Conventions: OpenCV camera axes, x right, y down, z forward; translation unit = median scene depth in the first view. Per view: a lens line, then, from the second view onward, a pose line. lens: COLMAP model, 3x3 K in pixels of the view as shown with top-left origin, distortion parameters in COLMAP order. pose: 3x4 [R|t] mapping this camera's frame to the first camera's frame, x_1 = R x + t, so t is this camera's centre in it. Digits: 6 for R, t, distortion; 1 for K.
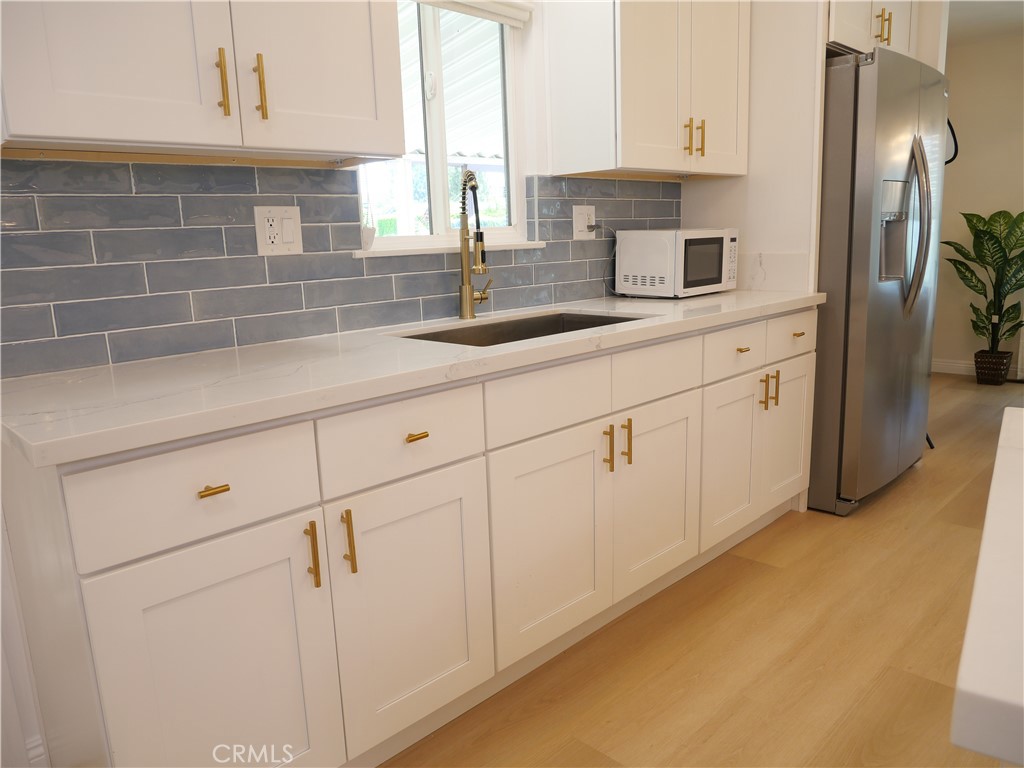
lens RADIAL K [[731.2, 0, 512.0], [0, 731.2, 384.0], [0, 0, 1]] dist [-0.034232, 0.001737]
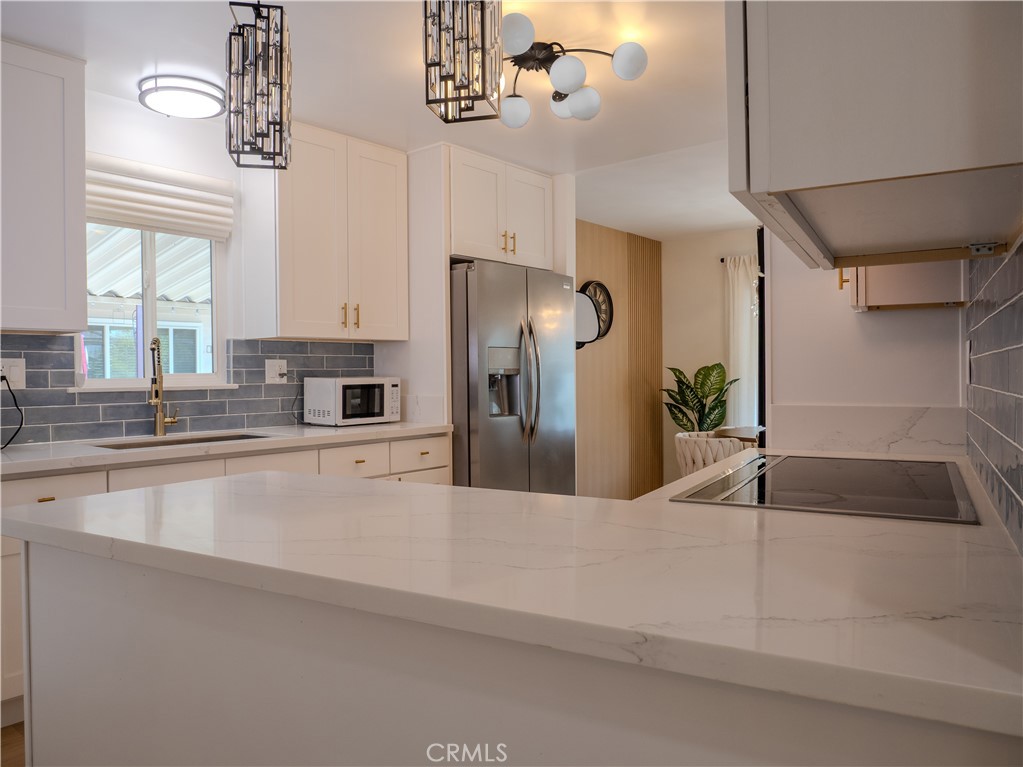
lens RADIAL K [[730.5, 0, 511.5], [0, 730.5, 383.5], [0, 0, 1]] dist [-0.034232, 0.001737]
pose [[0.995342, 0.023416, 0.093520, 0.429741], [-0.005416, 0.982104, -0.188261, 0.064292], [-0.096255, 0.186878, 0.977656, -0.419216]]
